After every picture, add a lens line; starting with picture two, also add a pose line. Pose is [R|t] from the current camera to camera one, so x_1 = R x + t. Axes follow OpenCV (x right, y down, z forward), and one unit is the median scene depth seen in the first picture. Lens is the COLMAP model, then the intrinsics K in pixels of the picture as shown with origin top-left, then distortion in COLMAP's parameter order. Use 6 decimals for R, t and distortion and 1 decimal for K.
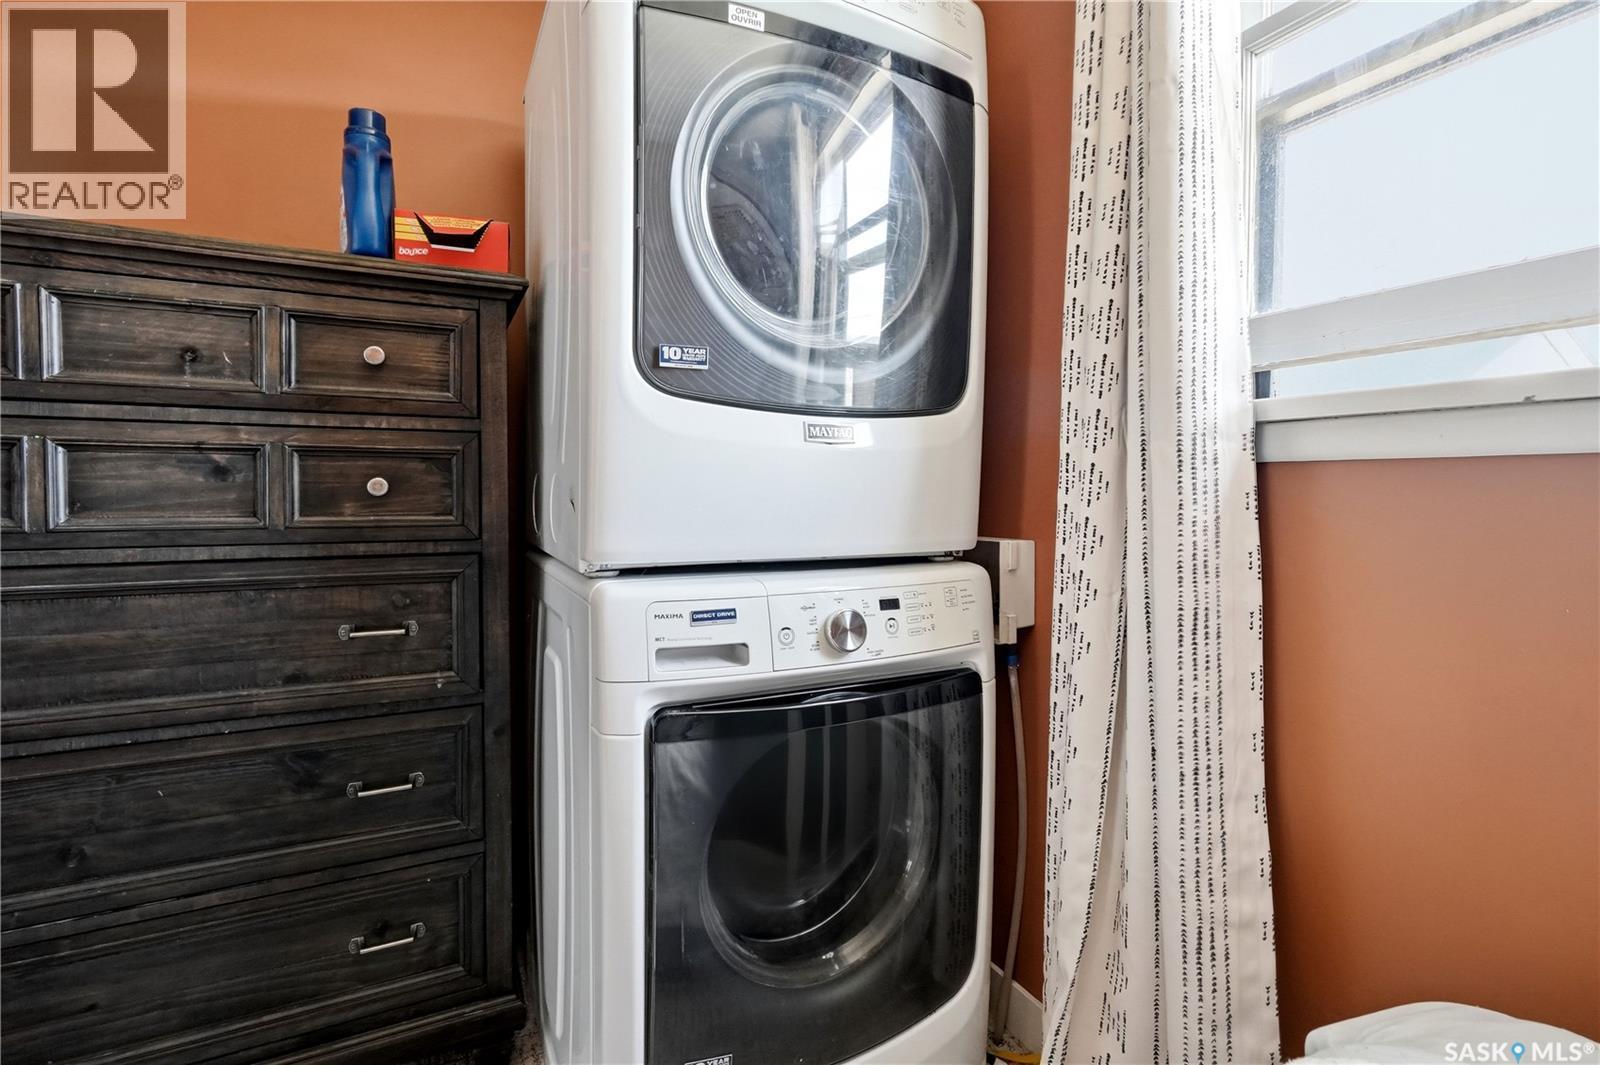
lens RADIAL K [[735.5, 0, 817.3], [0, 735.5, 497.3], [0, 0, 1]] dist [-0.003867, 0.000406]
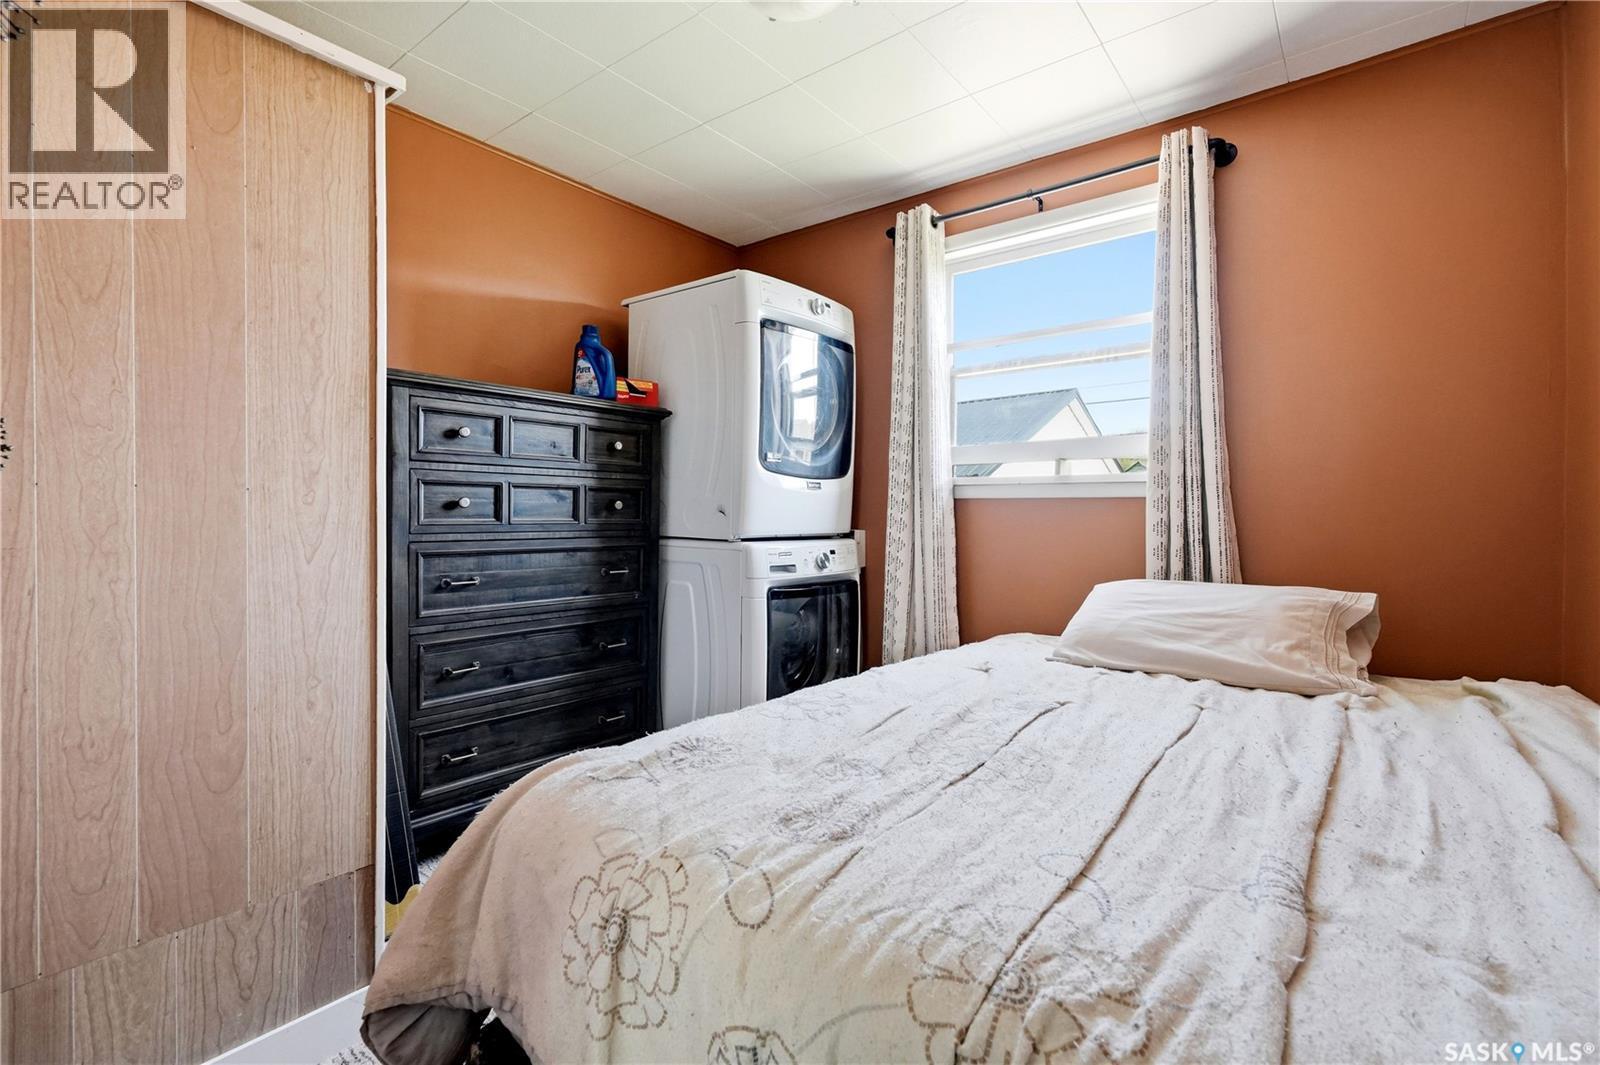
lens RADIAL K [[735.5, 0, 798.3], [0, 735.5, 523.7], [0, 0, 1]] dist [-0.003867, 0.000406]
pose [[0.911790, -0.003599, 0.410641, -1.100568], [0.006688, 0.999959, -0.006085, 0.062373], [-0.410602, 0.008295, 0.911777, -1.340676]]
